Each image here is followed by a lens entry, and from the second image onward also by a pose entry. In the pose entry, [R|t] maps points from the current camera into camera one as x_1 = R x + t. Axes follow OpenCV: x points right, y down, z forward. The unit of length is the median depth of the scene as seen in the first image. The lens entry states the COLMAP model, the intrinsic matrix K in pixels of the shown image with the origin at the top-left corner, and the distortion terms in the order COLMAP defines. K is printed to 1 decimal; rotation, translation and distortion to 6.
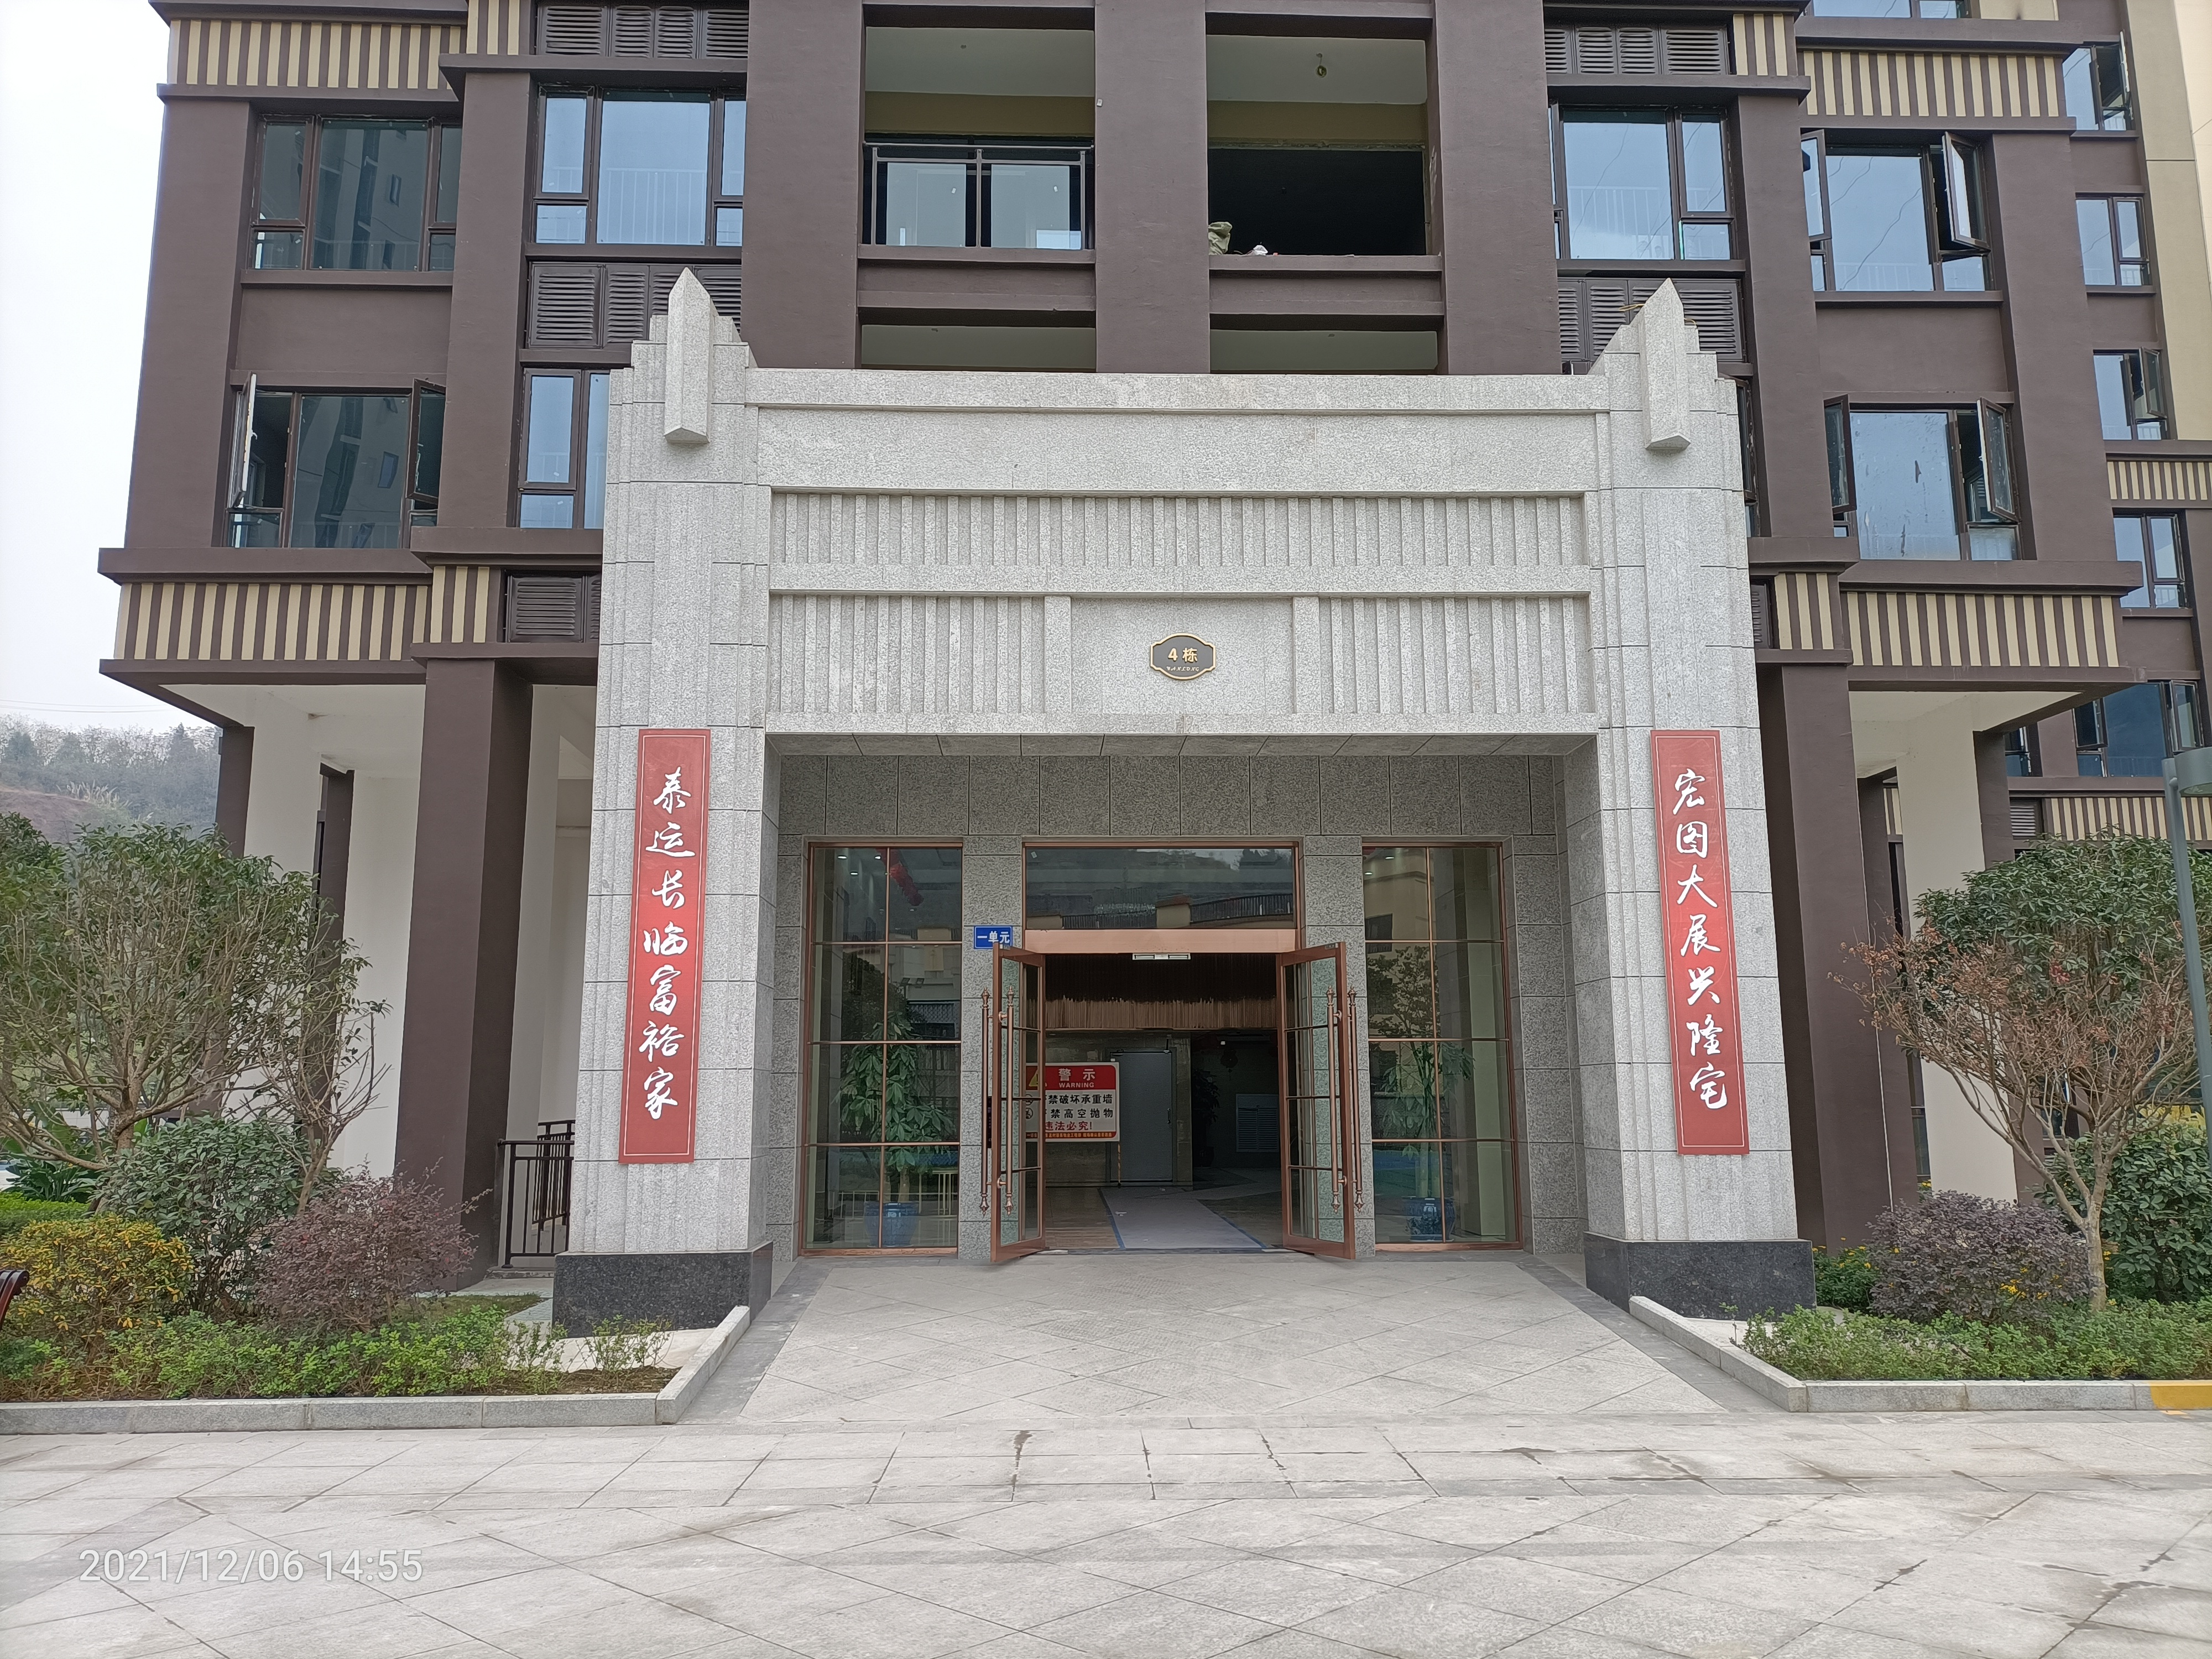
lens RADIAL K [[1685.0, 0, 1105.9], [0, 1685.0, 823.9], [0, 0, 1]] dist [0.004779, -0.000974]
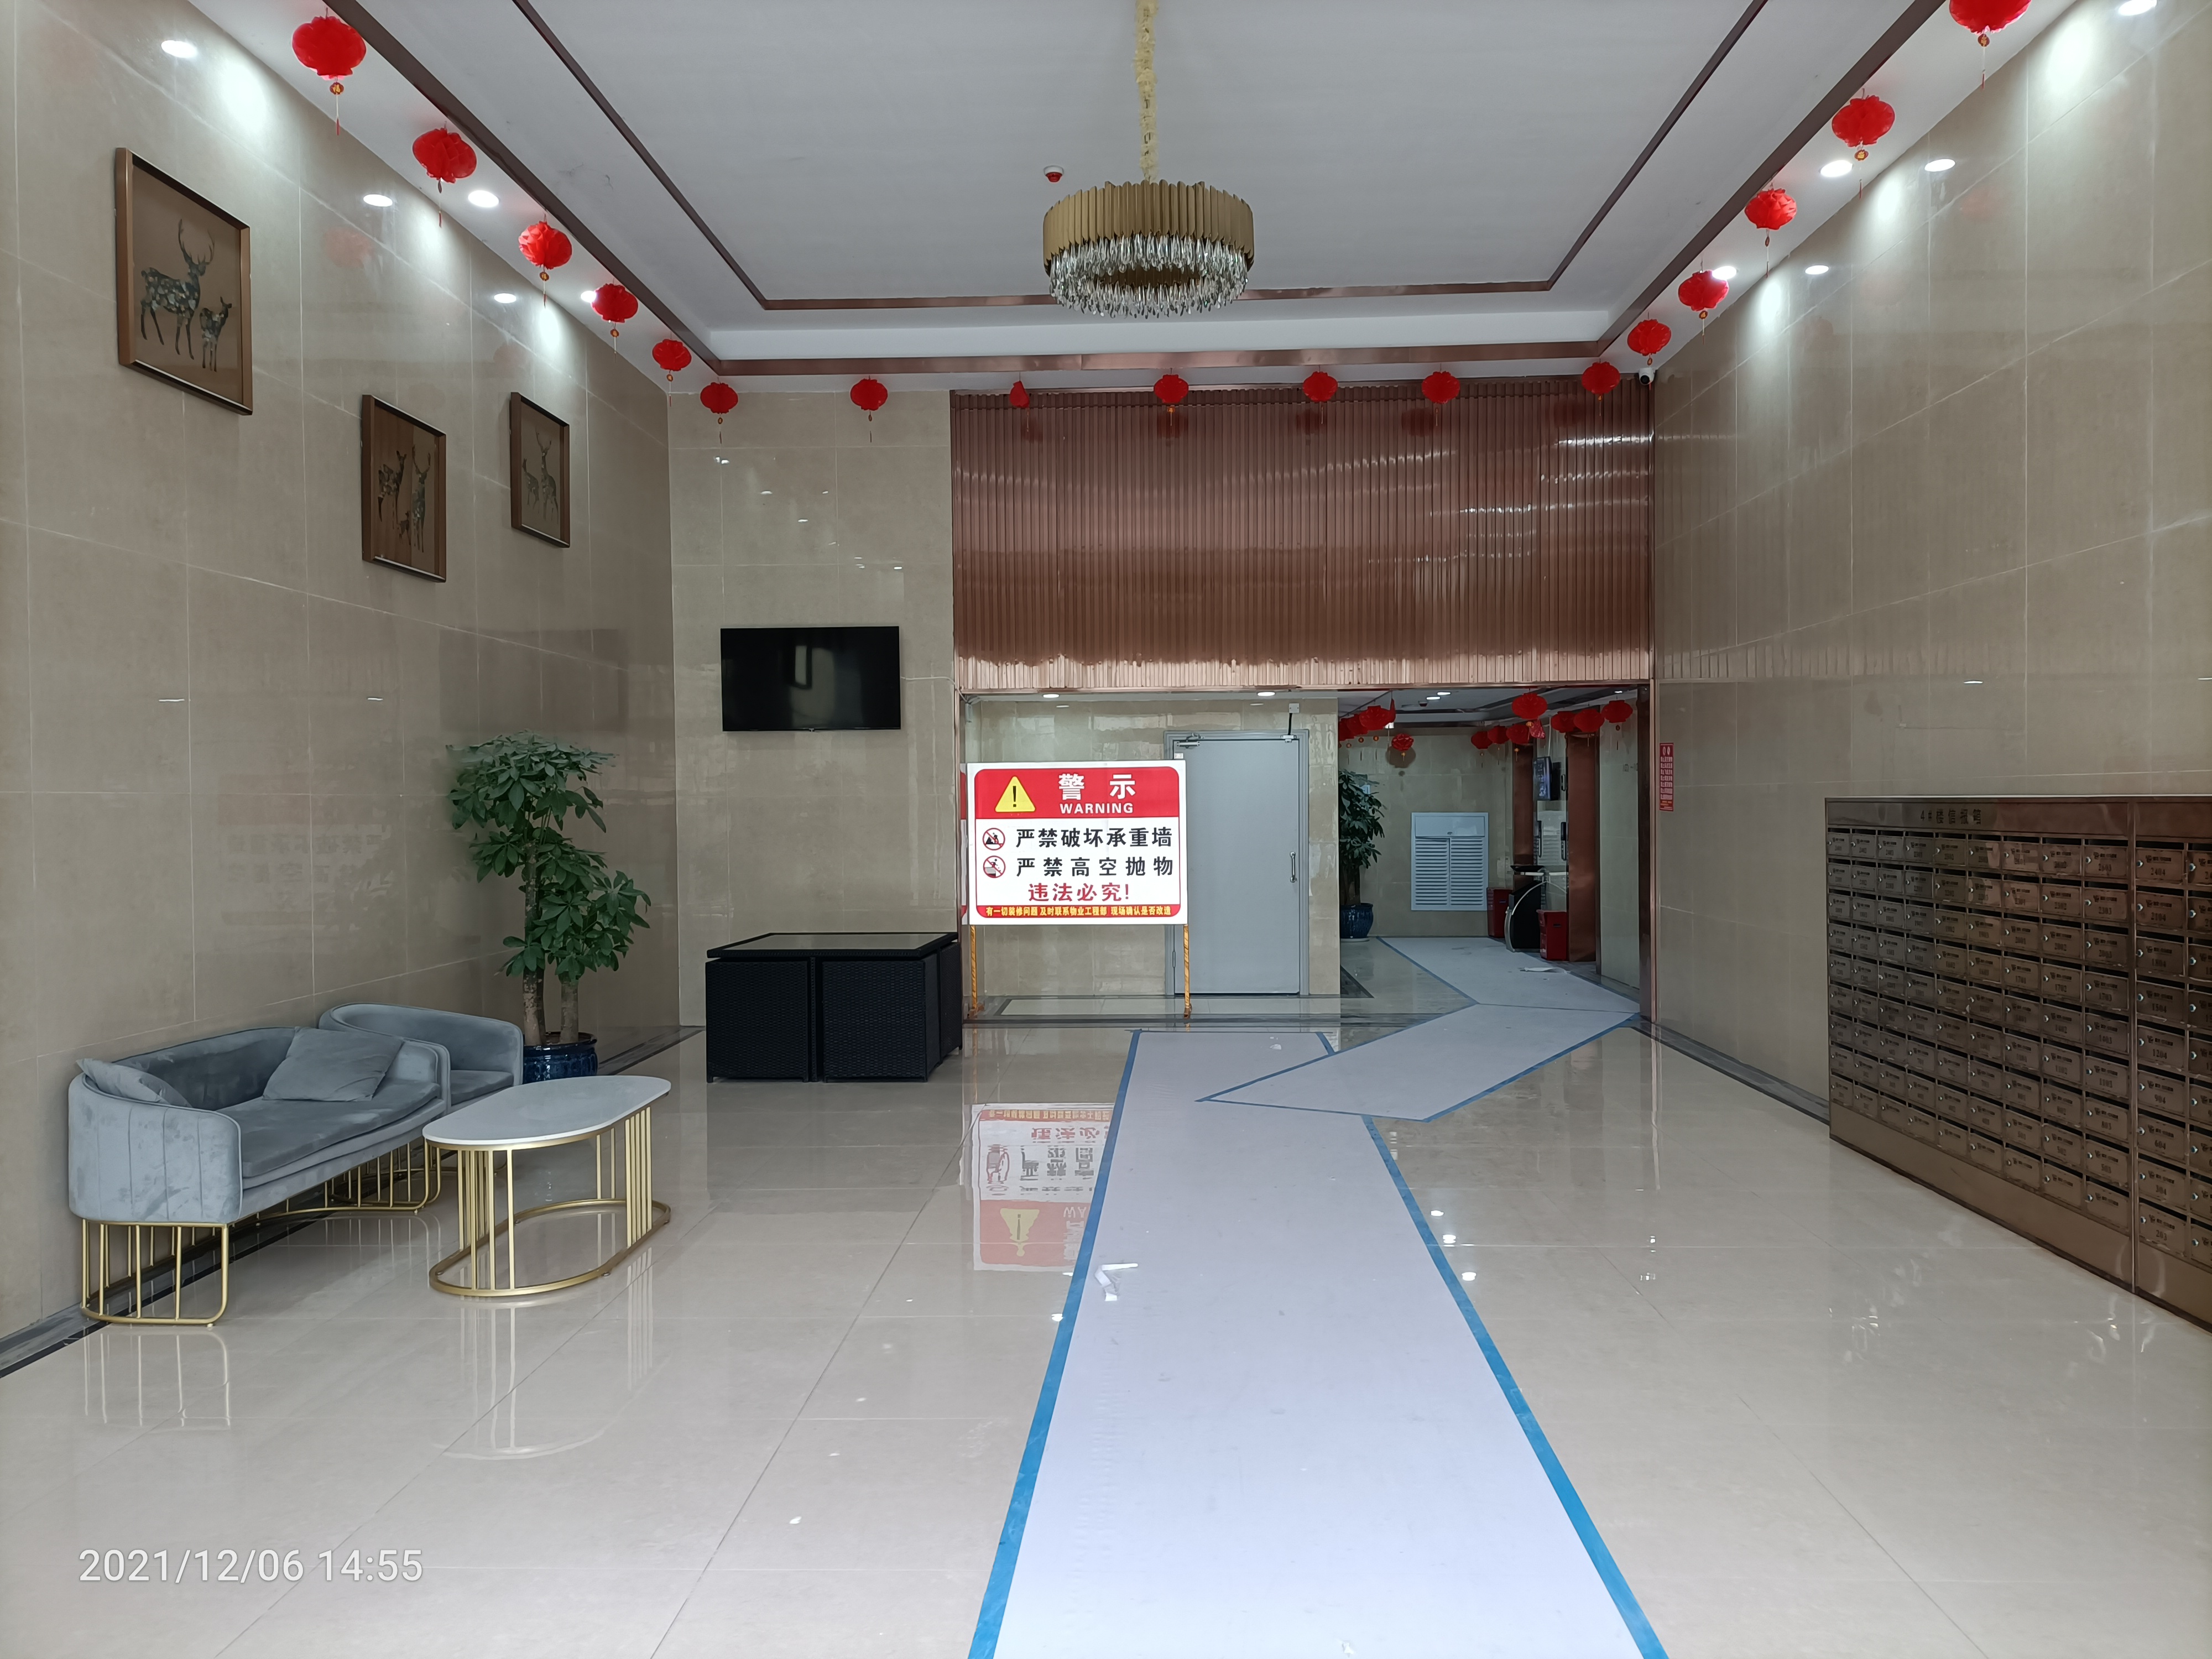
lens RADIAL K [[1685.0, 0, 1103.6], [0, 1685.0, 826.1], [0, 0, 1]] dist [0.004779, -0.000974]
pose [[0.996902, -0.004246, -0.078542, 0.021695], [0.018138, 0.984039, 0.177024, 0.076464], [0.076536, -0.177901, 0.981068, 0.536191]]
